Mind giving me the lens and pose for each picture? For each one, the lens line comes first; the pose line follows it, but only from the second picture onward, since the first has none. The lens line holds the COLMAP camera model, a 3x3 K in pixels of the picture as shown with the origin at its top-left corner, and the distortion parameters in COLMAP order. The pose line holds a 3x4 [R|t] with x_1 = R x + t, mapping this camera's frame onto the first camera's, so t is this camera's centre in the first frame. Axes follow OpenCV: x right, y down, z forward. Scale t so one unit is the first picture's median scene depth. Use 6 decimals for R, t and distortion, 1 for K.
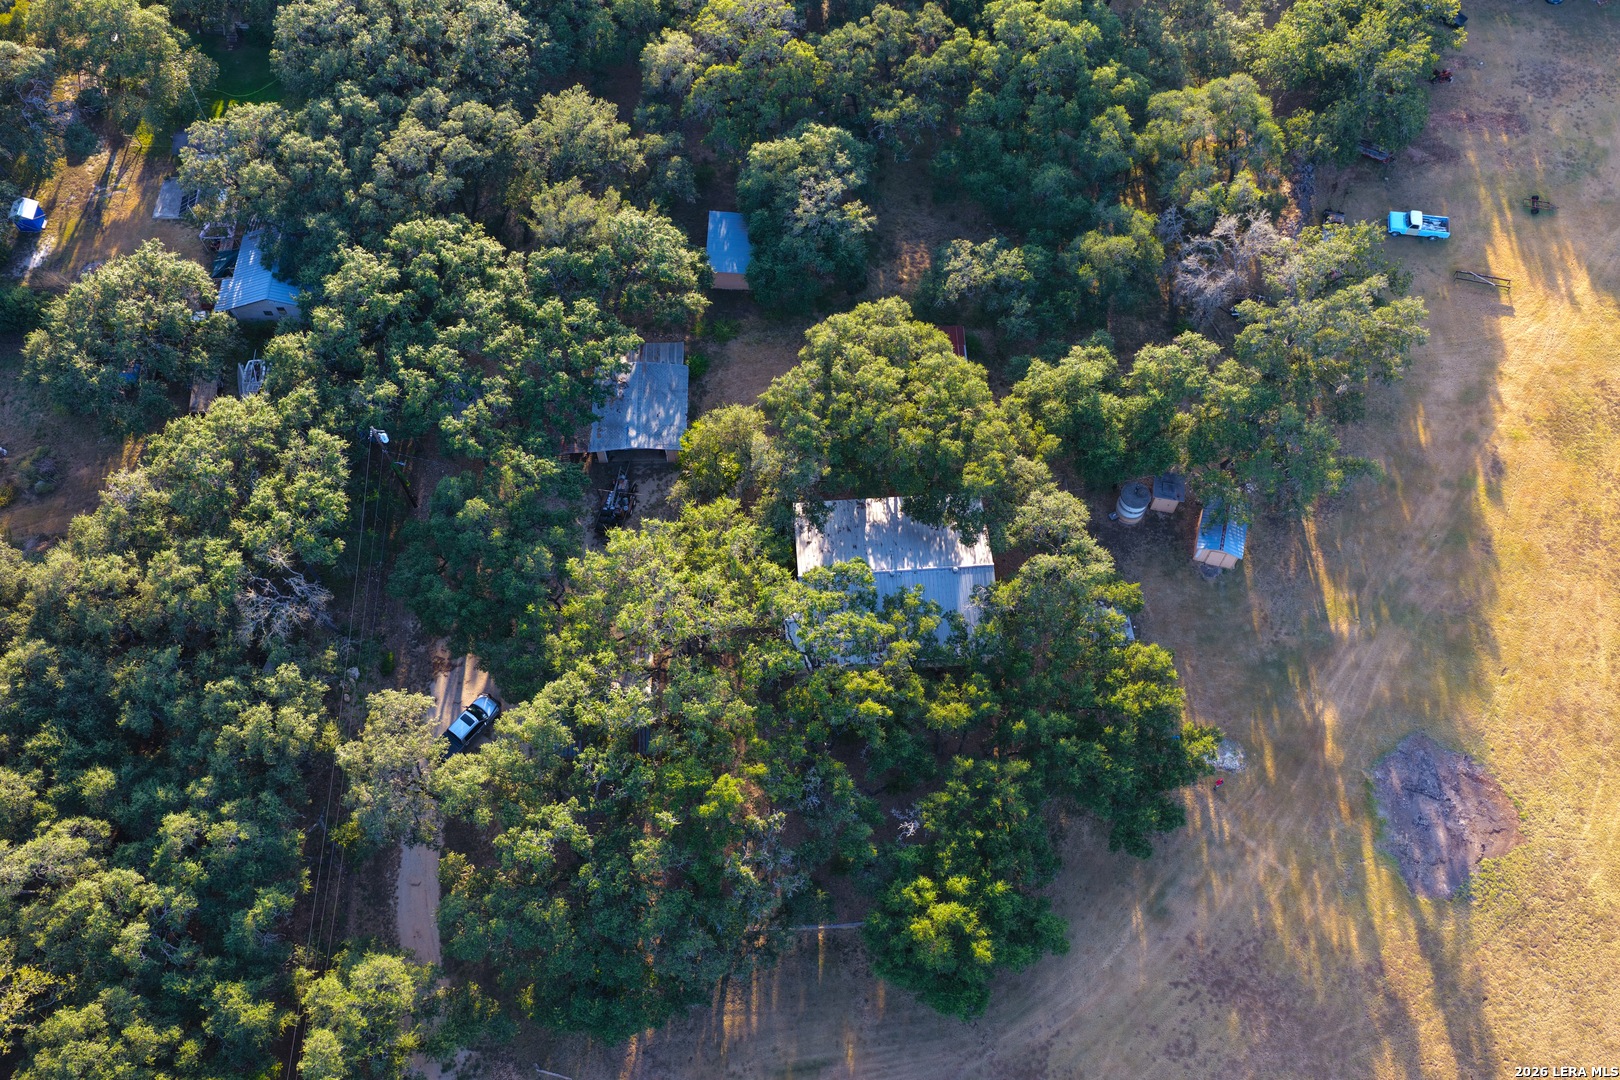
lens RADIAL K [[1344.0, 0, 814.1], [0, 1344.0, 531.1], [0, 0, 1]] dist [-0.012976, 0.039058]
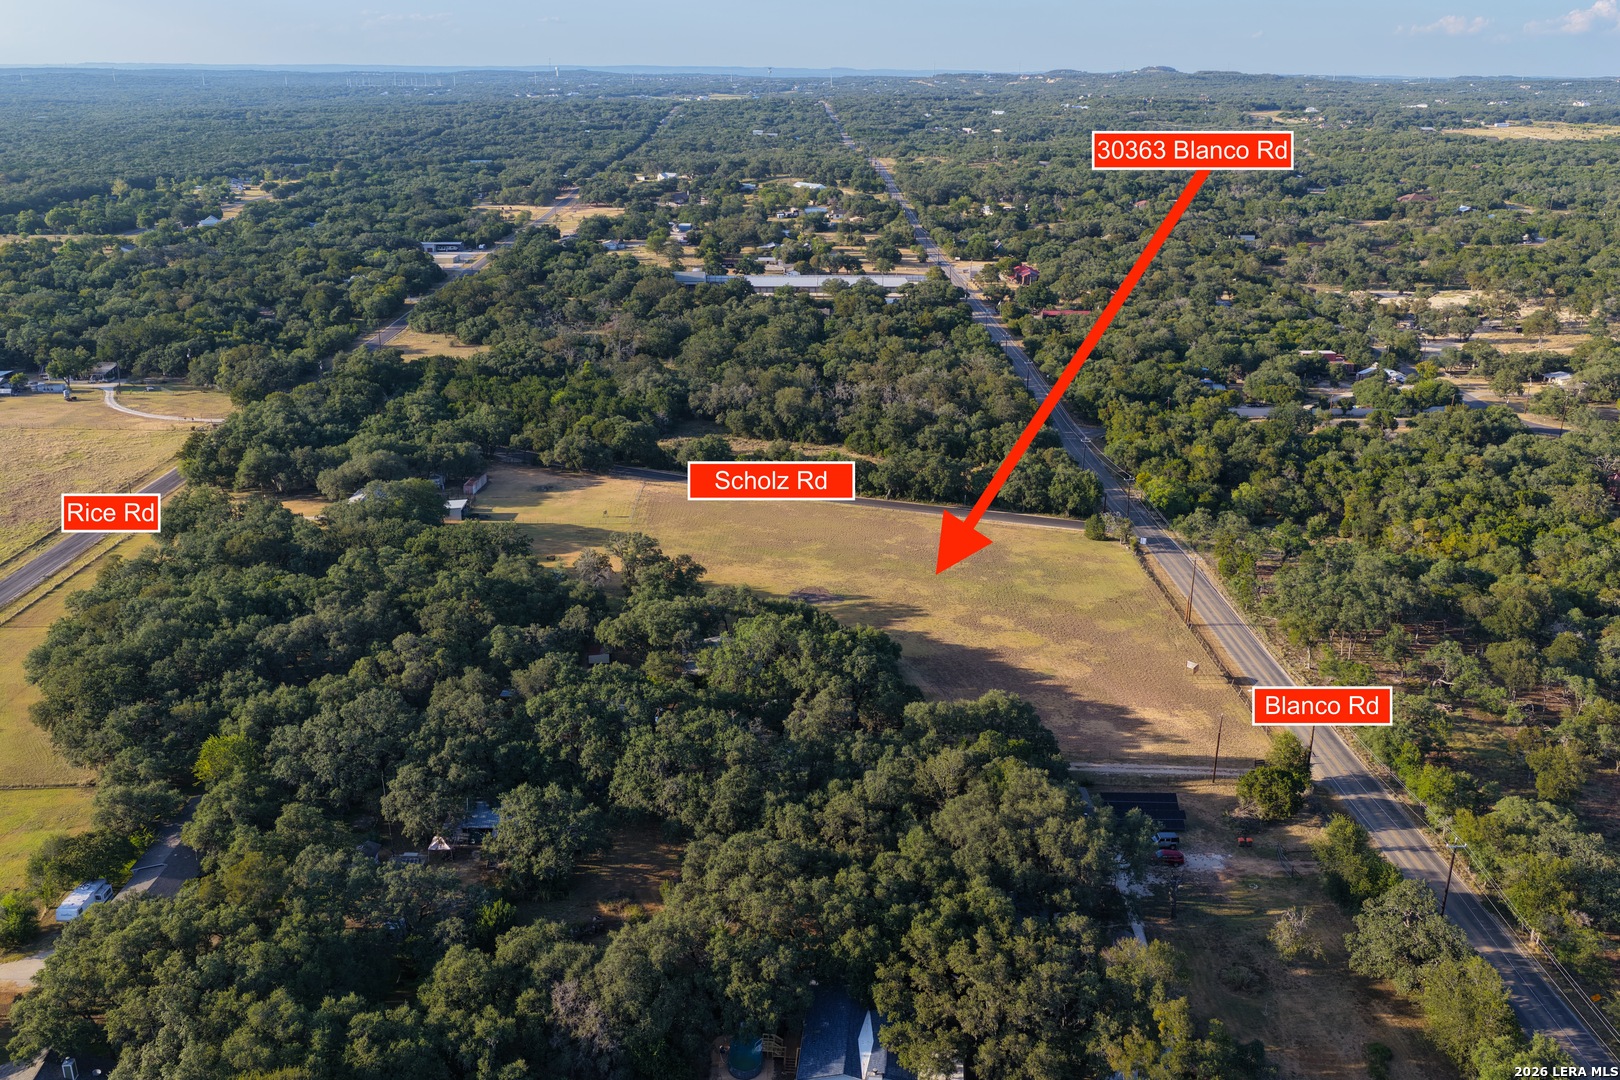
lens RADIAL K [[1344.0, 0, 806.1], [0, 1344.0, 542.5], [0, 0, 1]] dist [-0.012976, 0.039058]
pose [[-0.018164, -0.333633, 0.942528, -2.052371], [0.881892, 0.438827, 0.172330, -0.323889], [-0.471102, 0.834338, 0.286257, 0.103965]]
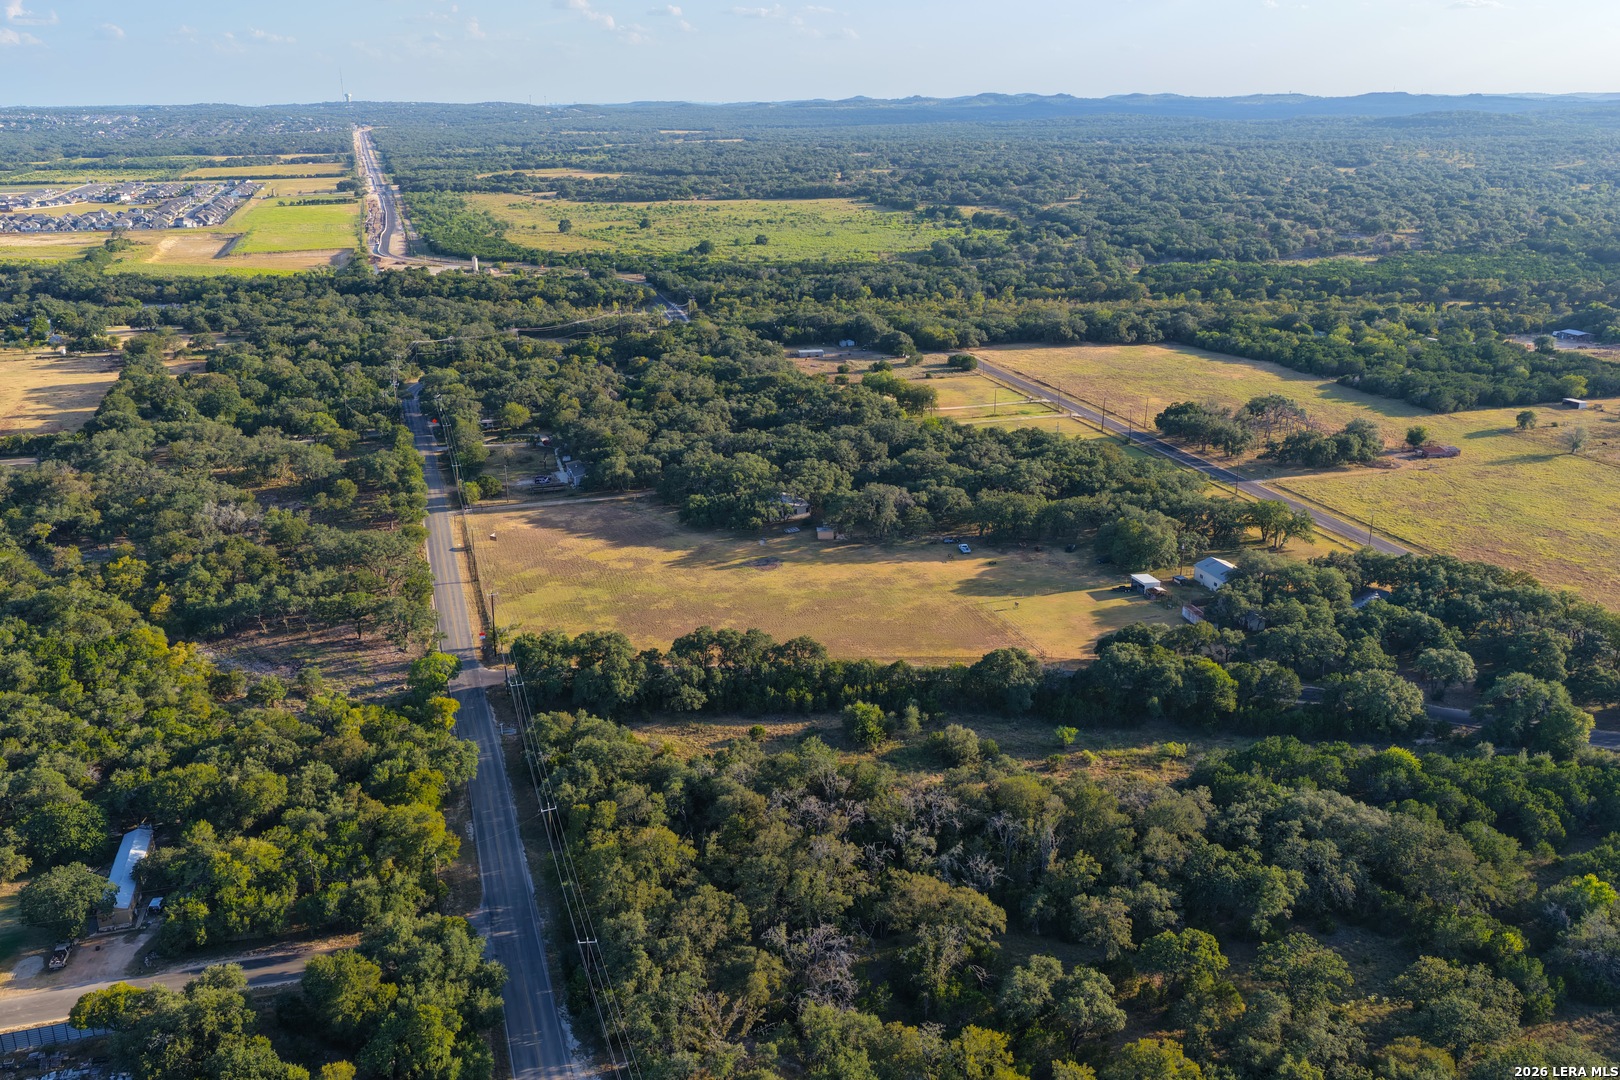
lens RADIAL K [[1344.0, 0, 805.2], [0, 1344.0, 554.7], [0, 0, 1]] dist [-0.012976, 0.039058]
pose [[0.304594, 0.308137, -0.901262, 3.623519], [-0.840572, 0.531971, -0.102204, 0.450321], [0.447952, 0.788707, 0.421047, -0.480936]]
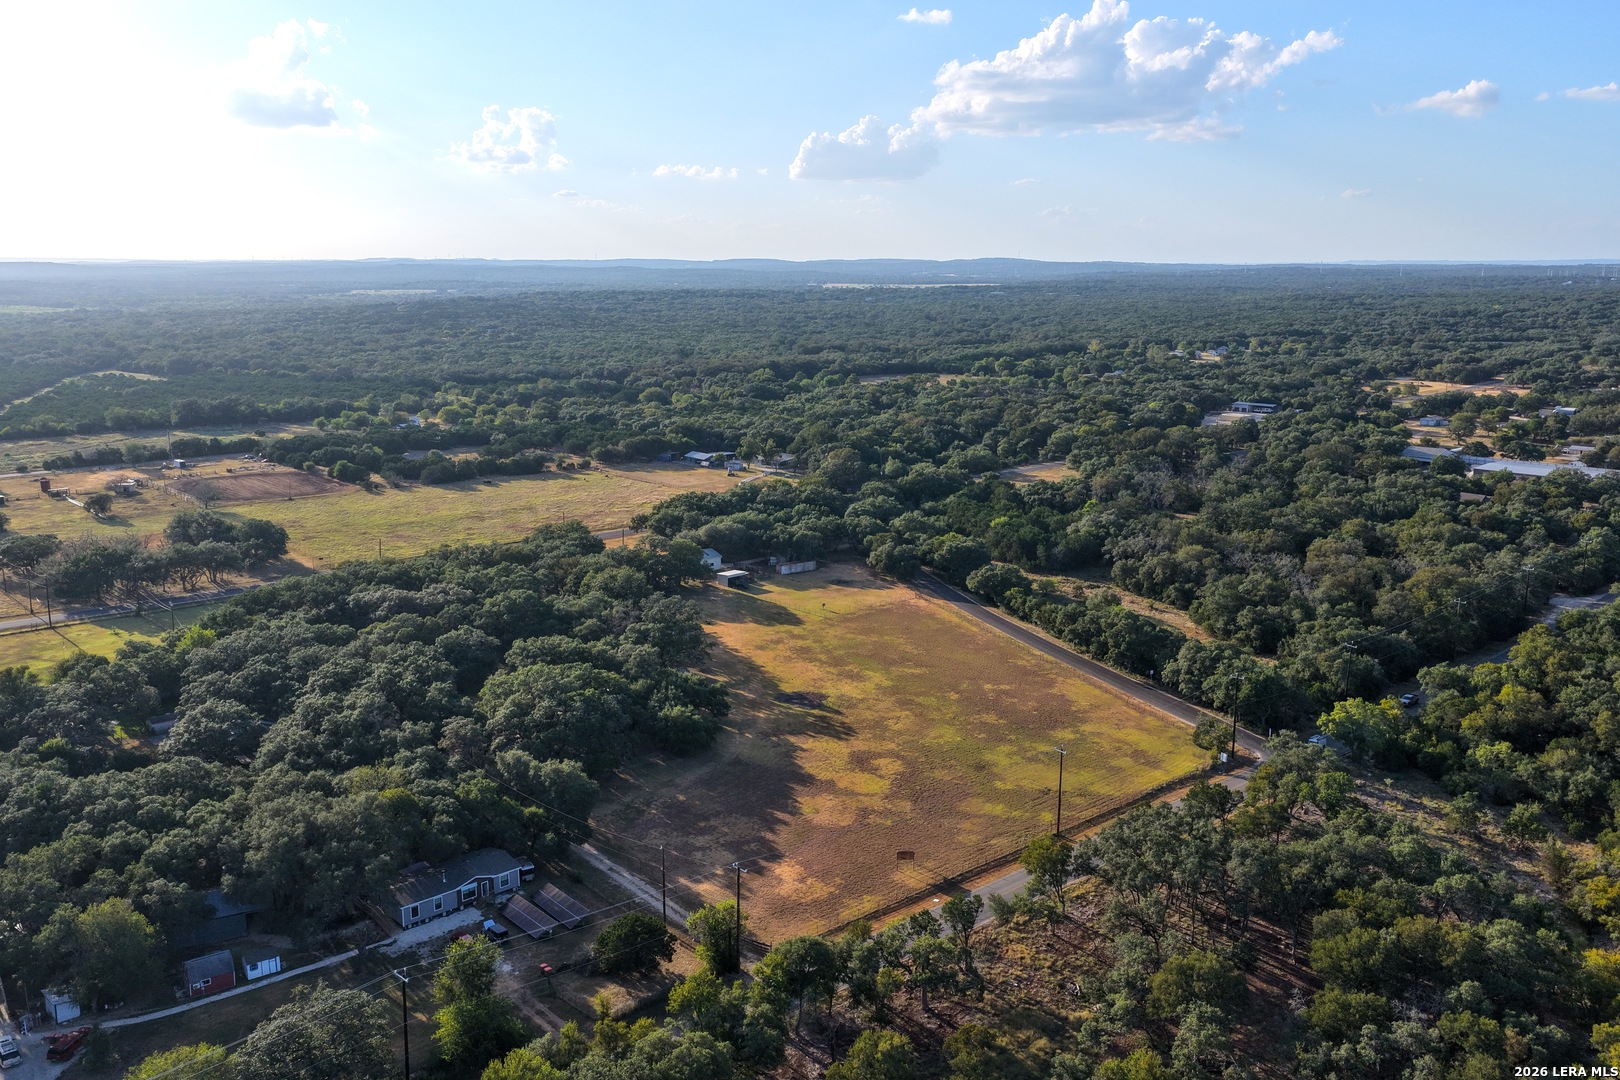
lens RADIAL K [[1344.0, 0, 811.3], [0, 1344.0, 548.1], [0, 0, 1]] dist [-0.012976, 0.039058]
pose [[0.737589, -0.140951, 0.660375, -1.232178], [0.597469, 0.591913, -0.540989, 1.457000], [-0.314632, 0.793582, 0.520802, -0.651031]]
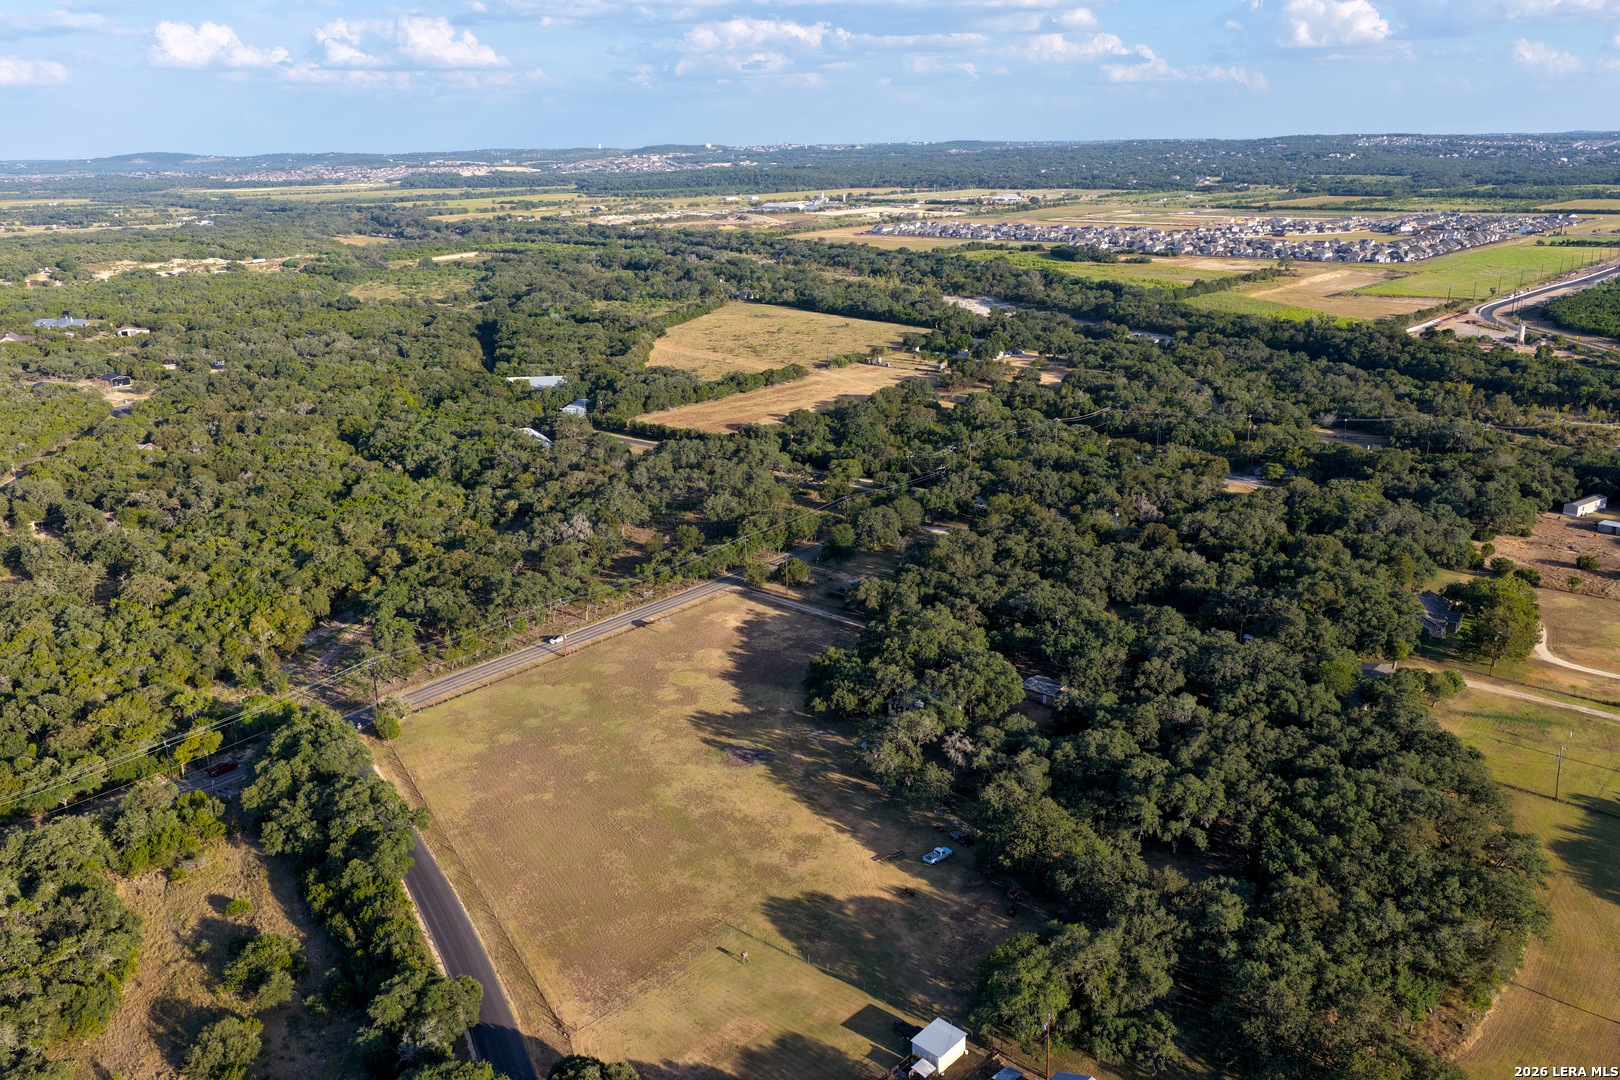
lens RADIAL K [[1344.0, 0, 809.4], [0, 1344.0, 530.5], [0, 0, 1]] dist [-0.012976, 0.039058]
pose [[-0.658154, 0.223470, -0.718953, 2.170986], [-0.657596, 0.294365, 0.693482, -1.852042], [0.366607, 0.929199, -0.046785, 0.715397]]
